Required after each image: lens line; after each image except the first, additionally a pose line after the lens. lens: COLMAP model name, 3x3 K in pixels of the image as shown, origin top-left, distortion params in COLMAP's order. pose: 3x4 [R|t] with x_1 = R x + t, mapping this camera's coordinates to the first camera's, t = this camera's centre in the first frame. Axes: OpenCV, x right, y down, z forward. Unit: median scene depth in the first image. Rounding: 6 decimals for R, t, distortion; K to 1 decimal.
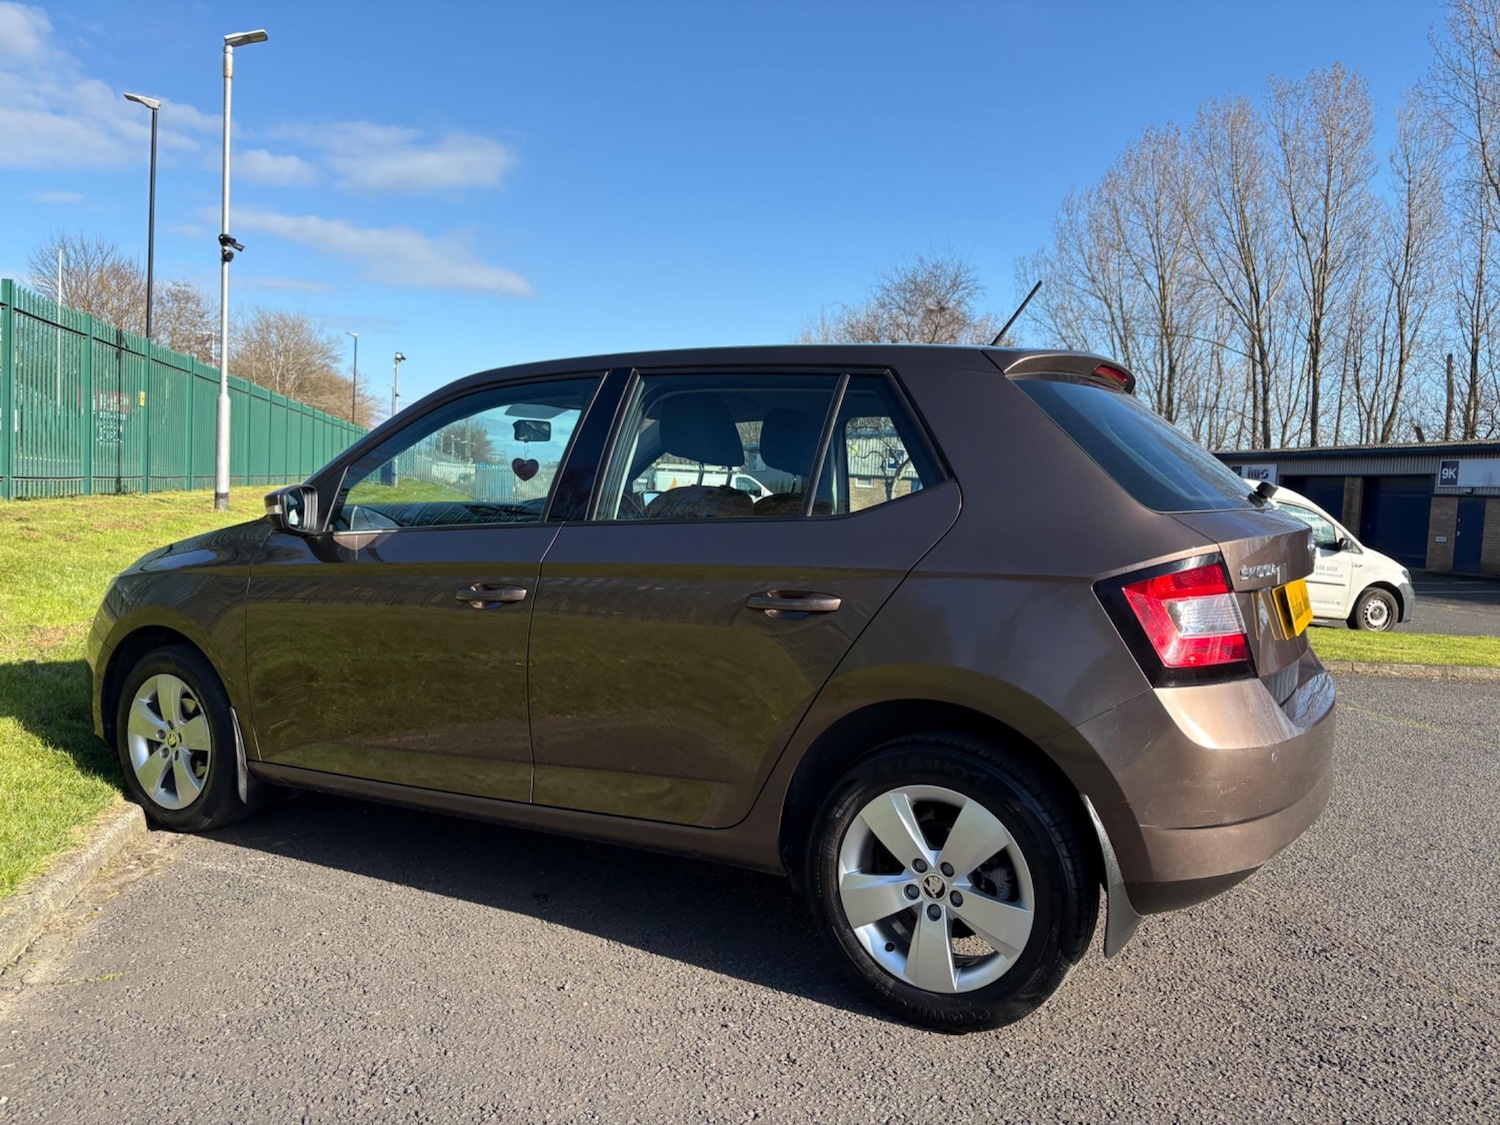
lens RADIAL K [[1139.3, 0, 742.6], [0, 1139.3, 558.8], [0, 0, 1]] dist [0.040588, -0.040601]
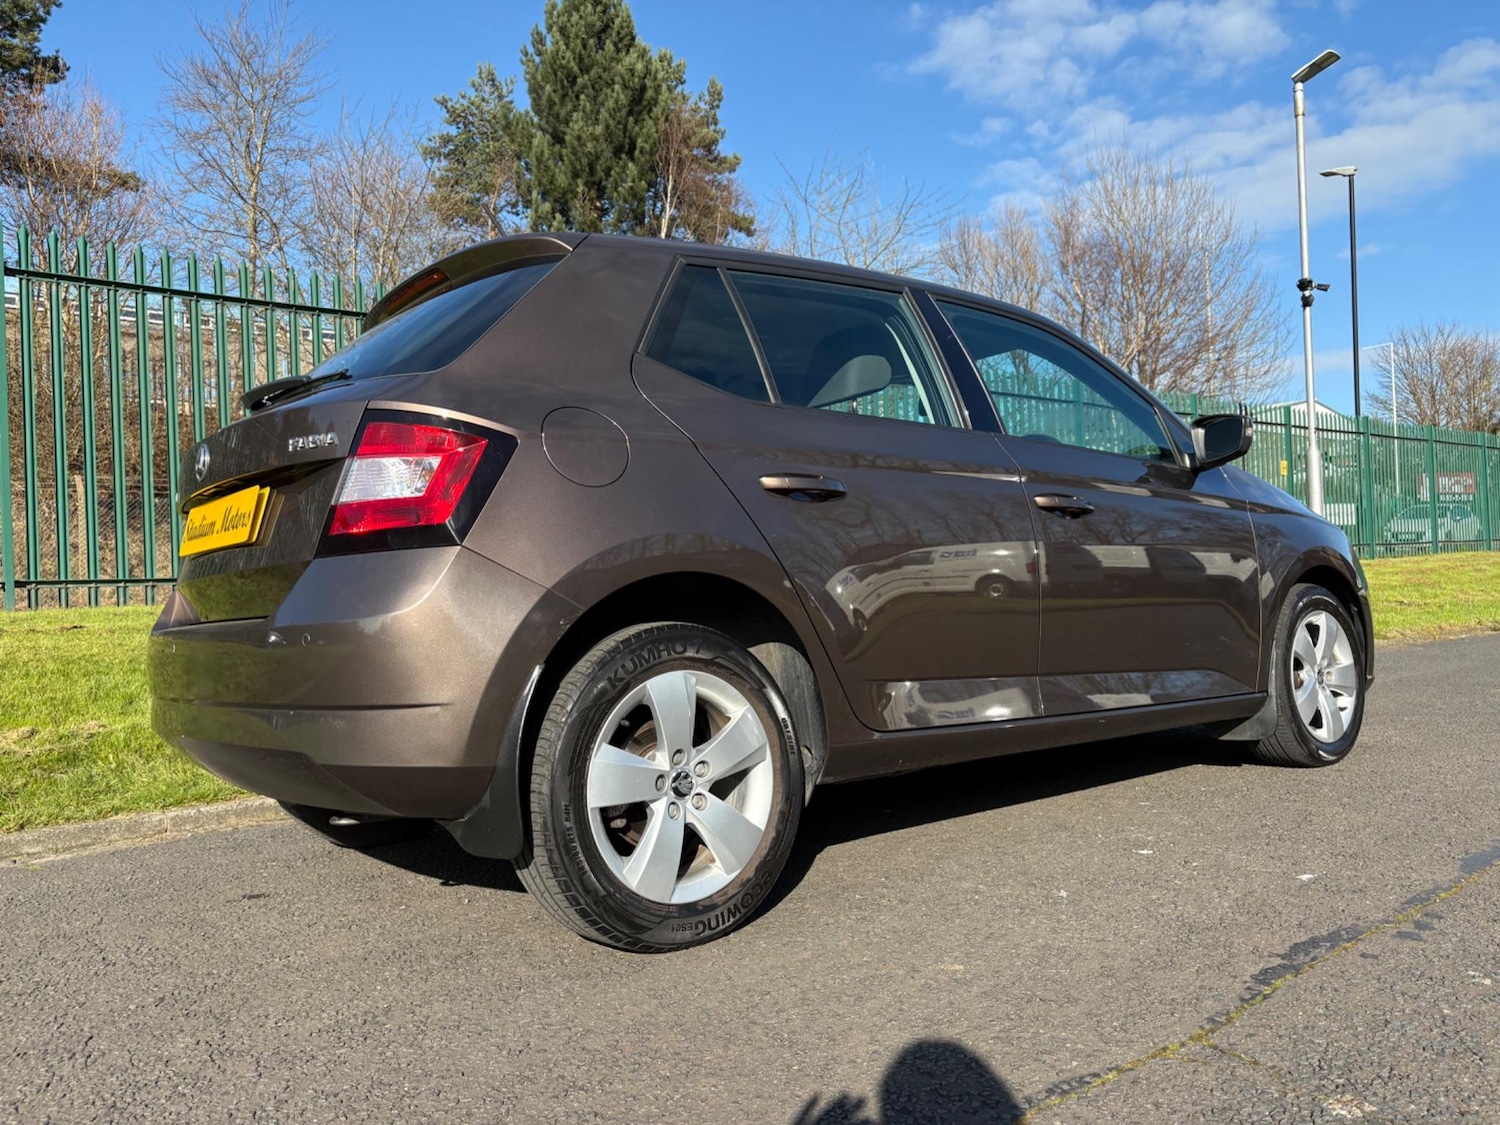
lens RADIAL K [[1139.3, 0, 756.7], [0, 1139.3, 554.0], [0, 0, 1]] dist [0.040588, -0.040601]
pose [[0.460608, -0.080173, -0.883975, 0.155331], [0.005918, 0.996168, -0.087265, 0.021143], [0.887584, 0.034964, 0.459317, 0.179382]]
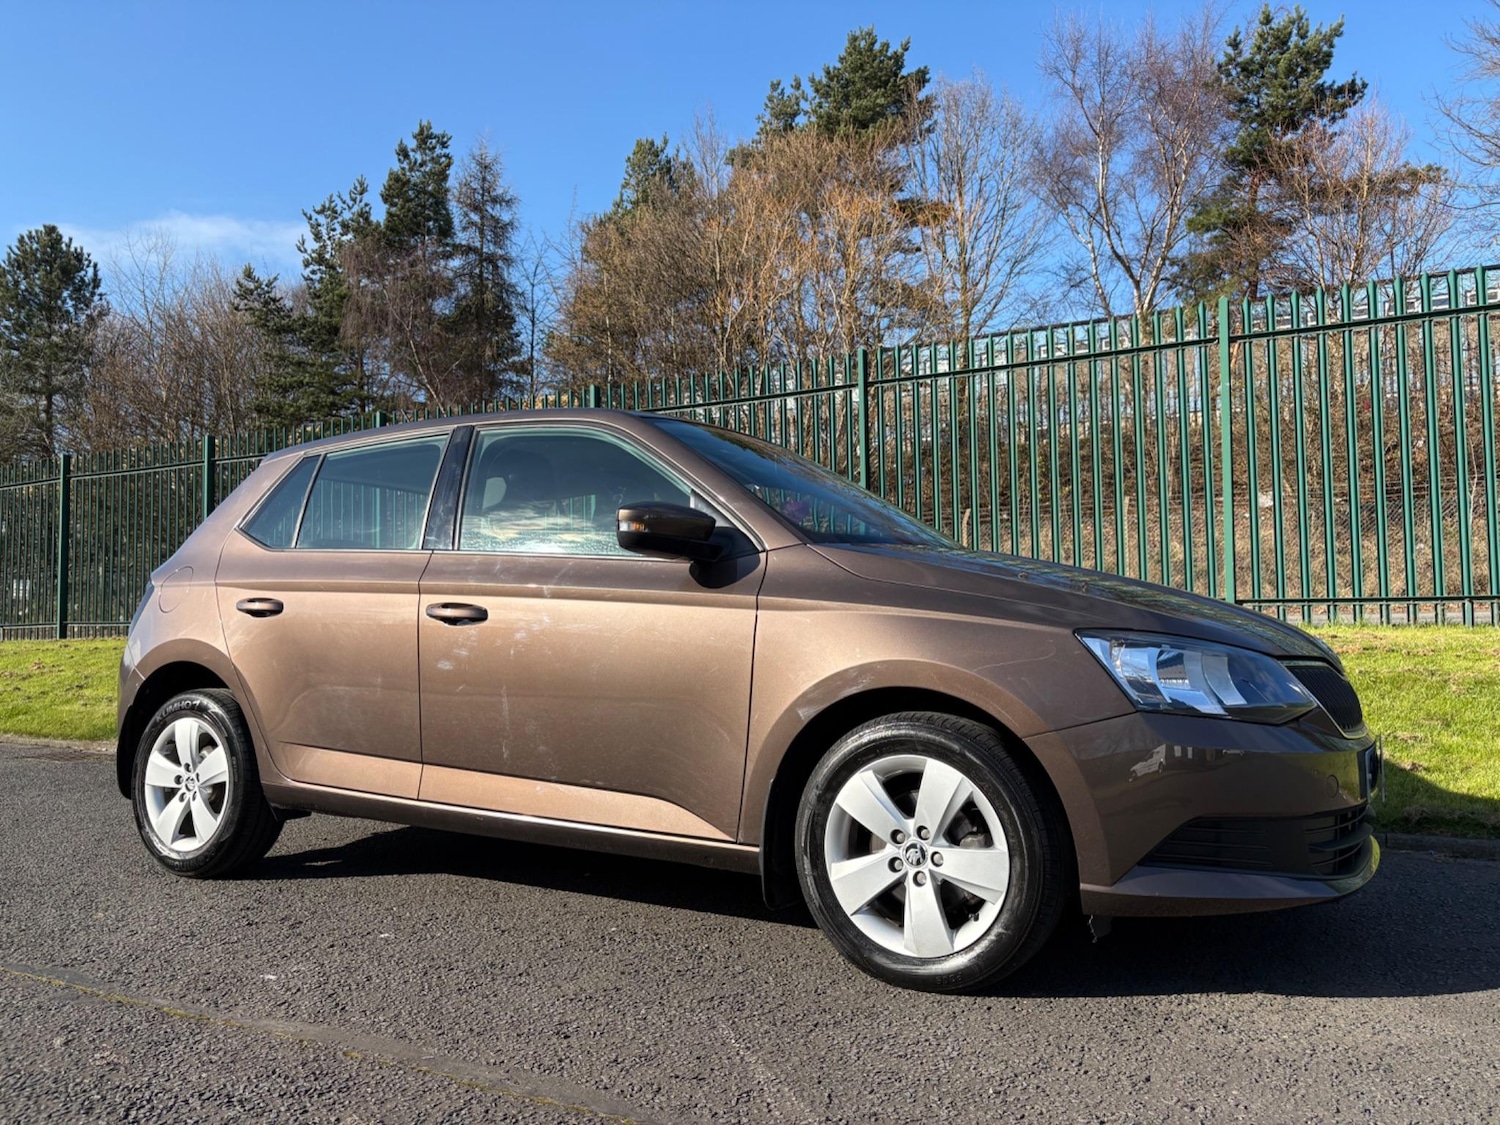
lens RADIAL K [[1139.3, 0, 750.3], [0, 1139.3, 545.8], [0, 0, 1]] dist [0.040588, -0.040601]
pose [[-0.663468, -0.071233, -0.744806, 0.132477], [-0.054731, 0.997411, -0.046638, -0.008061], [0.746200, 0.009821, -0.665650, 0.481196]]
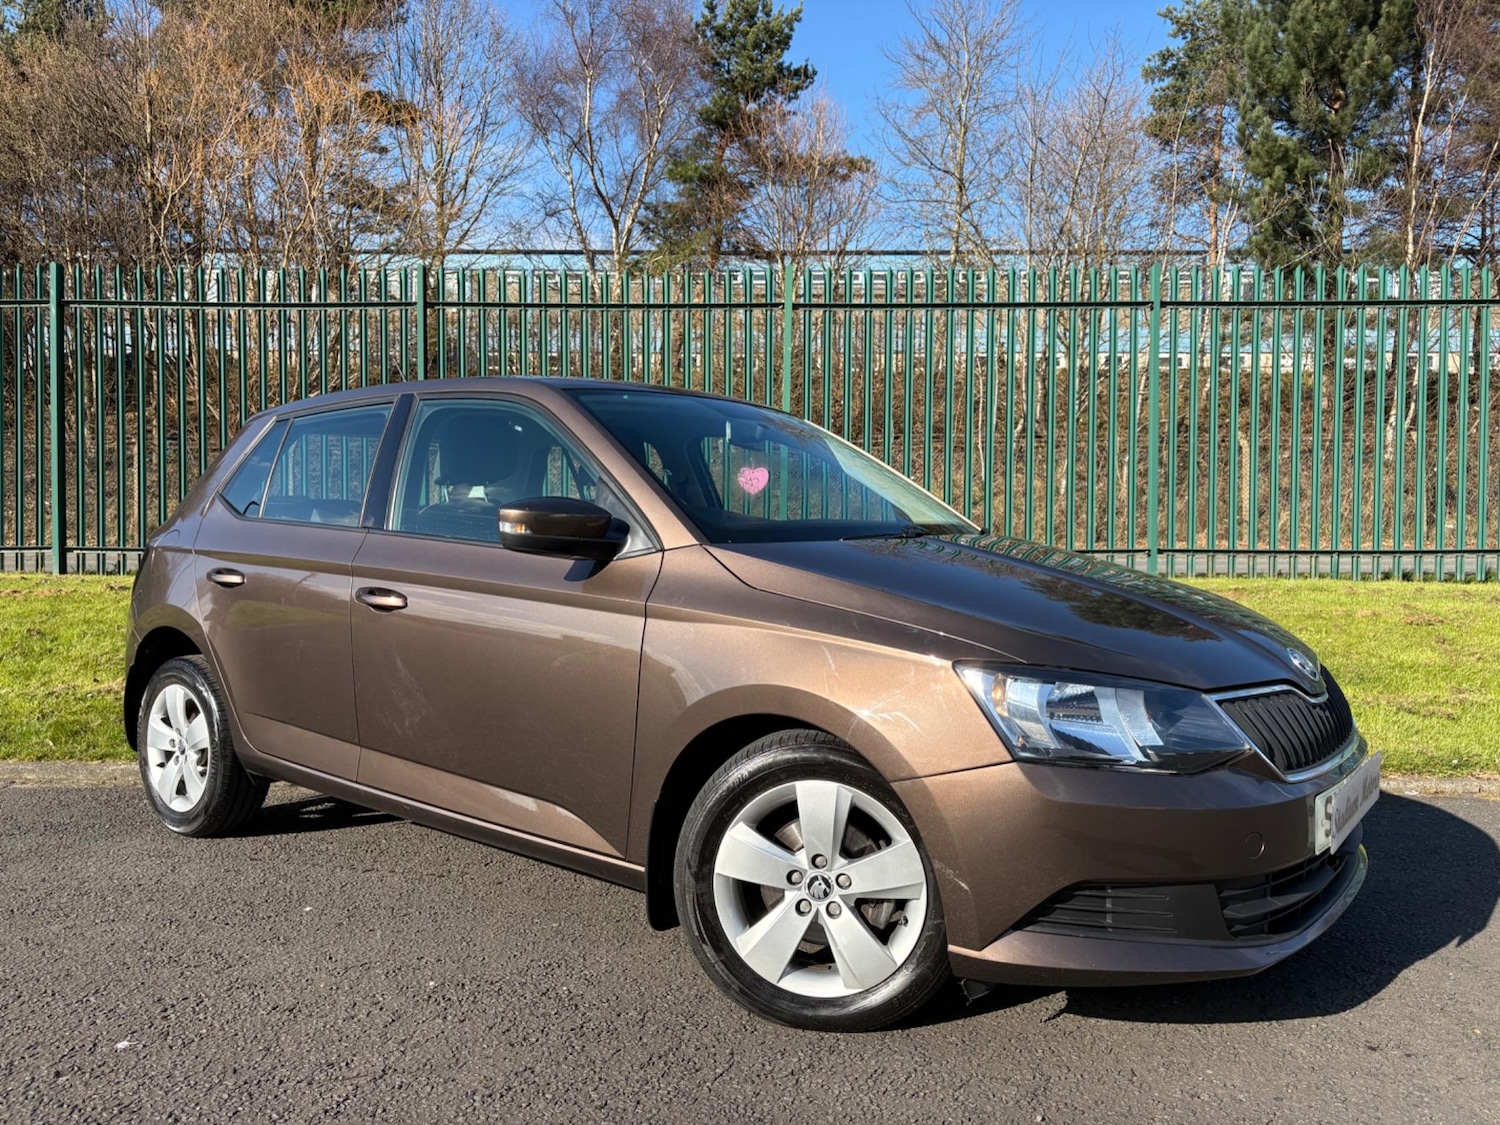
lens RADIAL K [[1139.3, 0, 747.7], [0, 1139.3, 547.2], [0, 0, 1]] dist [0.040588, -0.040601]
pose [[-0.236935, -0.026963, -0.971151, 0.139716], [-0.073327, 0.997260, -0.009798, -0.014415], [0.968754, 0.068890, -0.238263, 0.417781]]
